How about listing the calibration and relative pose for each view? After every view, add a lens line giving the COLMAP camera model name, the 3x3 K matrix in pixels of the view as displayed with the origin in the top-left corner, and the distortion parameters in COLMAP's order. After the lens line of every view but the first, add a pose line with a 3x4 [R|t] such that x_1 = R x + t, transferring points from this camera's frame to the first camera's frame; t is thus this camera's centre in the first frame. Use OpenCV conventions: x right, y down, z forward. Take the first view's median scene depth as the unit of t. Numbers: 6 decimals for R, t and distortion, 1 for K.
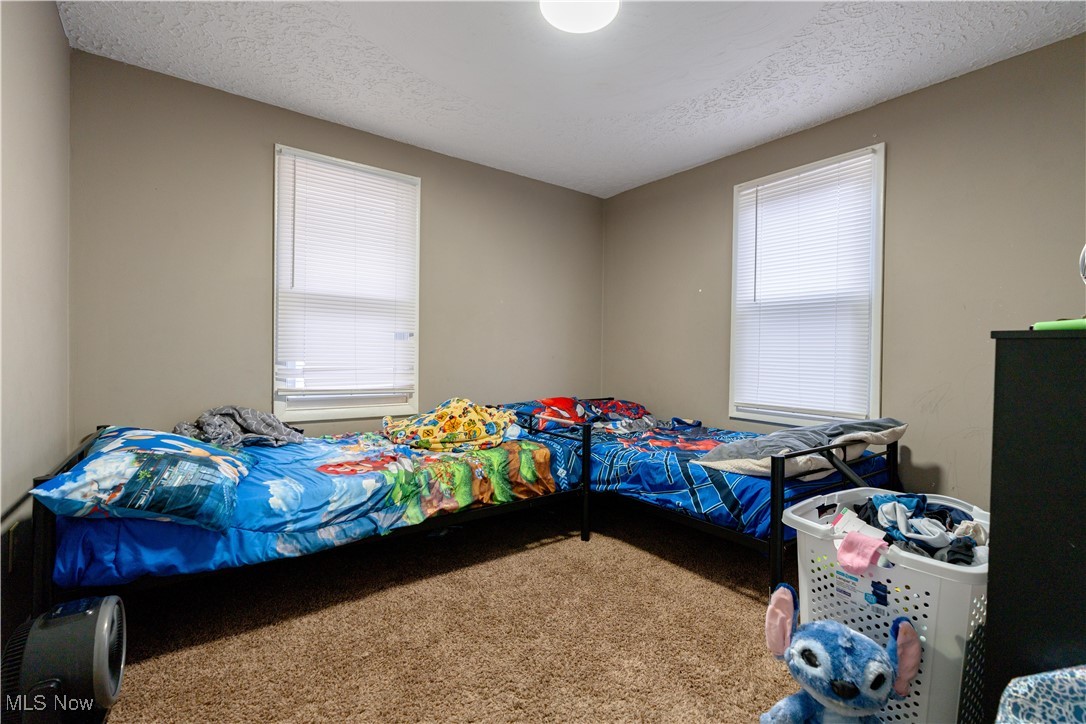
lens RADIAL K [[491.1, 0, 549.3], [0, 491.1, 362.2], [0, 0, 1]] dist [-0.000480, 0.000178]
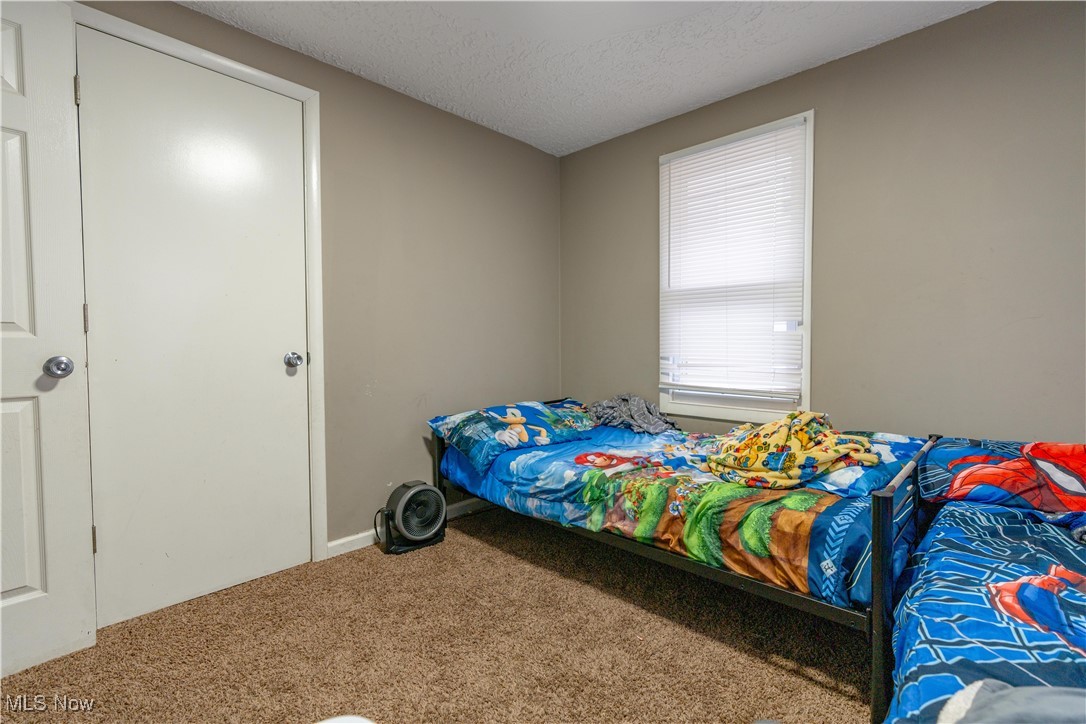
lens RADIAL K [[491.1, 0, 549.3], [0, 491.1, 362.2], [0, 0, 1]] dist [-0.000480, 0.000178]
pose [[0.154020, 0.024084, -0.987774, 0.606335], [-0.002725, 0.999709, 0.023950, -0.018361], [0.988064, -0.000997, 0.154041, 0.721603]]
